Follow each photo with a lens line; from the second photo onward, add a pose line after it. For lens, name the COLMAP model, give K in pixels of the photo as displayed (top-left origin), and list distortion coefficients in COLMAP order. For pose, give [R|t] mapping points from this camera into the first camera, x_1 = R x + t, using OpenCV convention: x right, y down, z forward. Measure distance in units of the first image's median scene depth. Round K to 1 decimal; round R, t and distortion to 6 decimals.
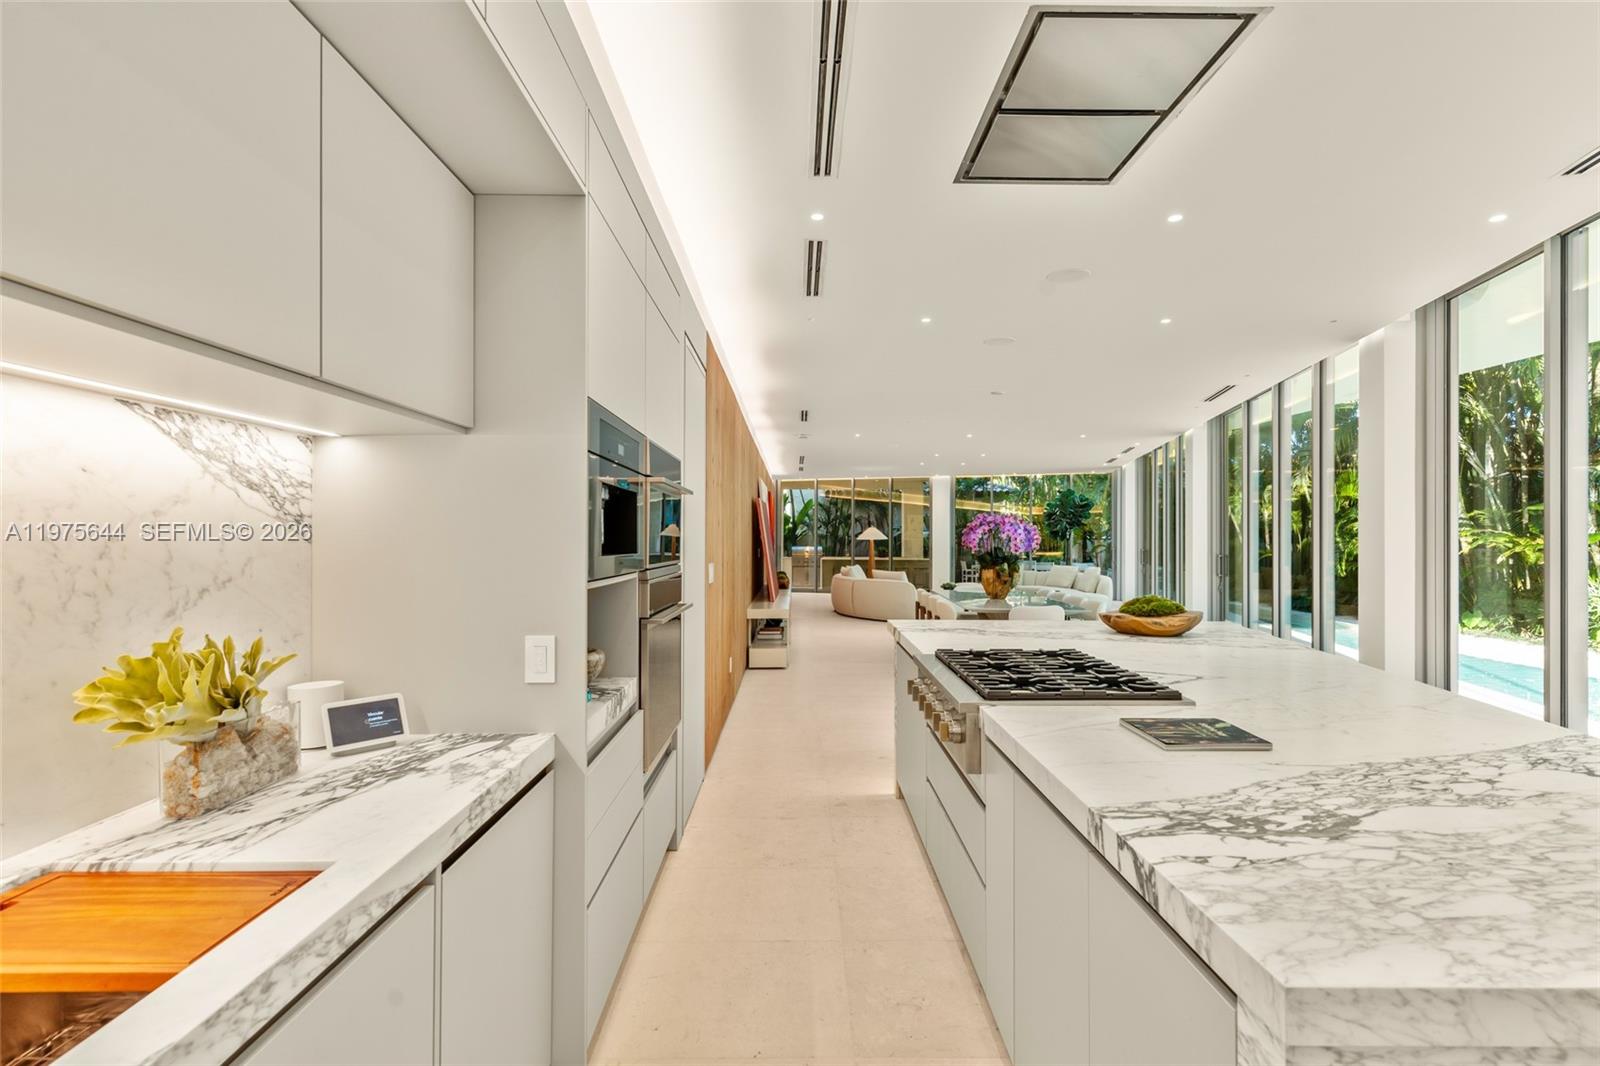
lens RADIAL K [[764.4, 0, 800.0], [0, 764.4, 533.0], [0, 0, 1]] dist [0.002013, 0.000748]
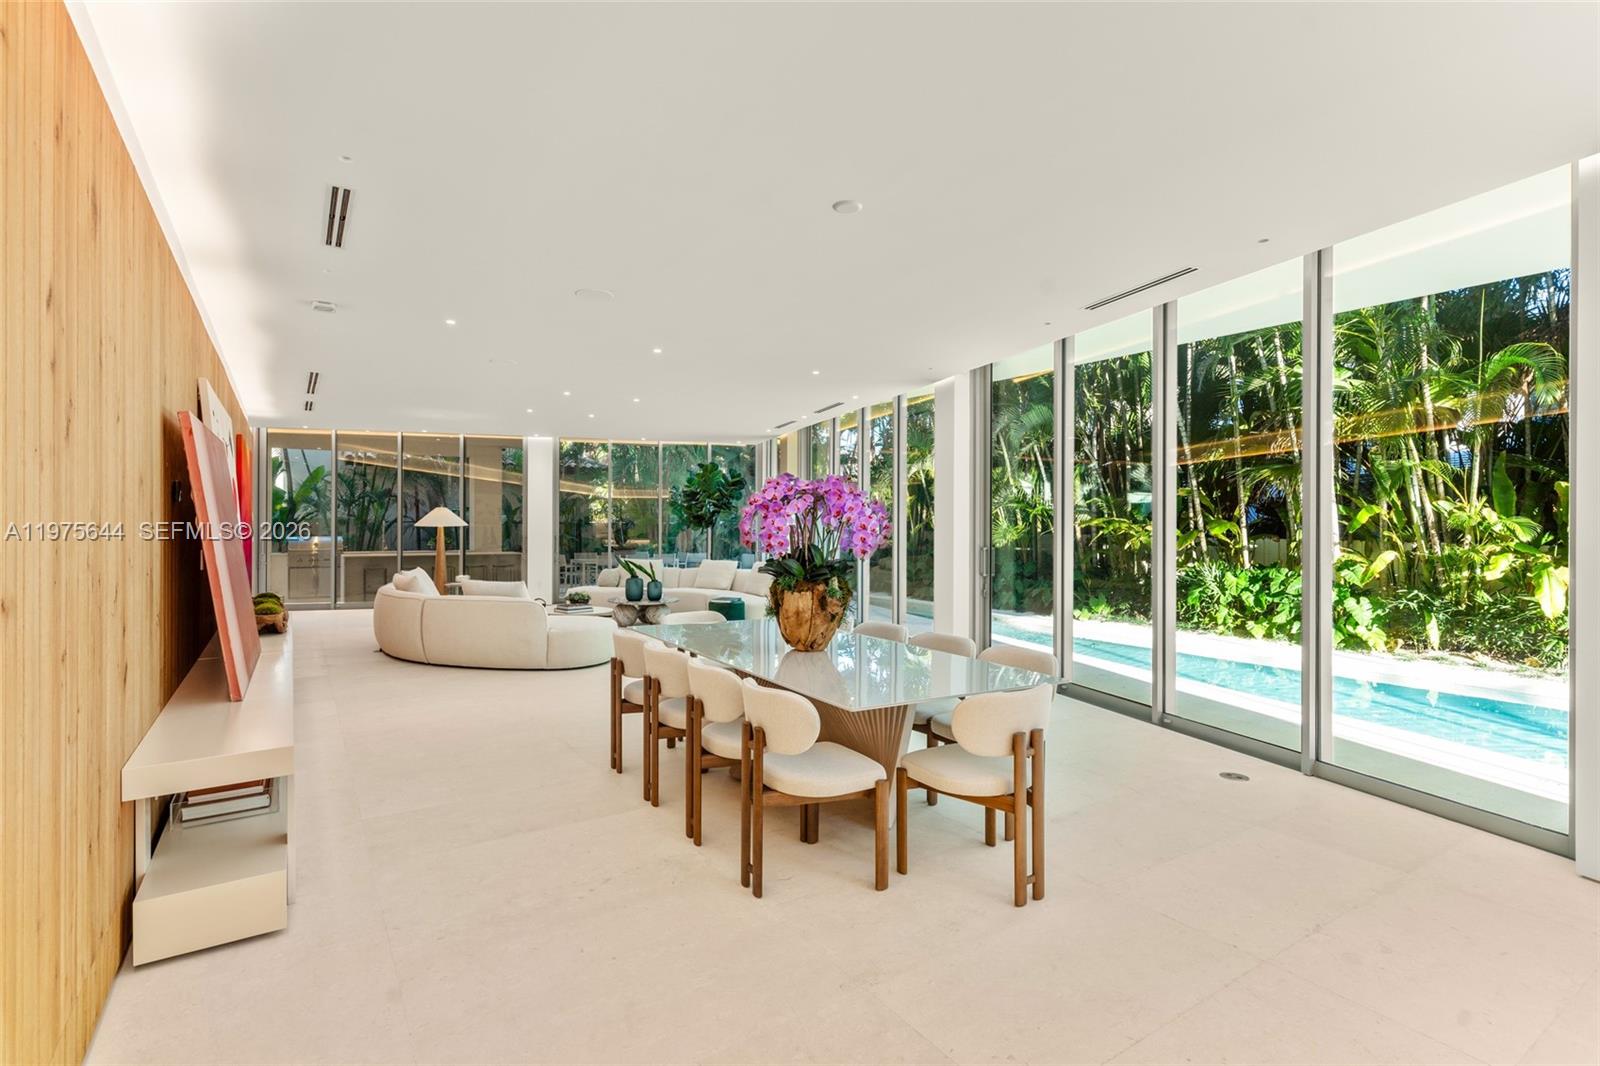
lens RADIAL K [[764.4, 0, 800.0], [0, 764.4, 533.0], [0, 0, 1]] dist [0.002013, 0.000748]
pose [[0.835222, -0.004991, 0.549890, -0.006599], [-0.005252, 0.999841, 0.017051, 0.001738], [-0.549887, -0.017129, 0.835063, 0.297460]]
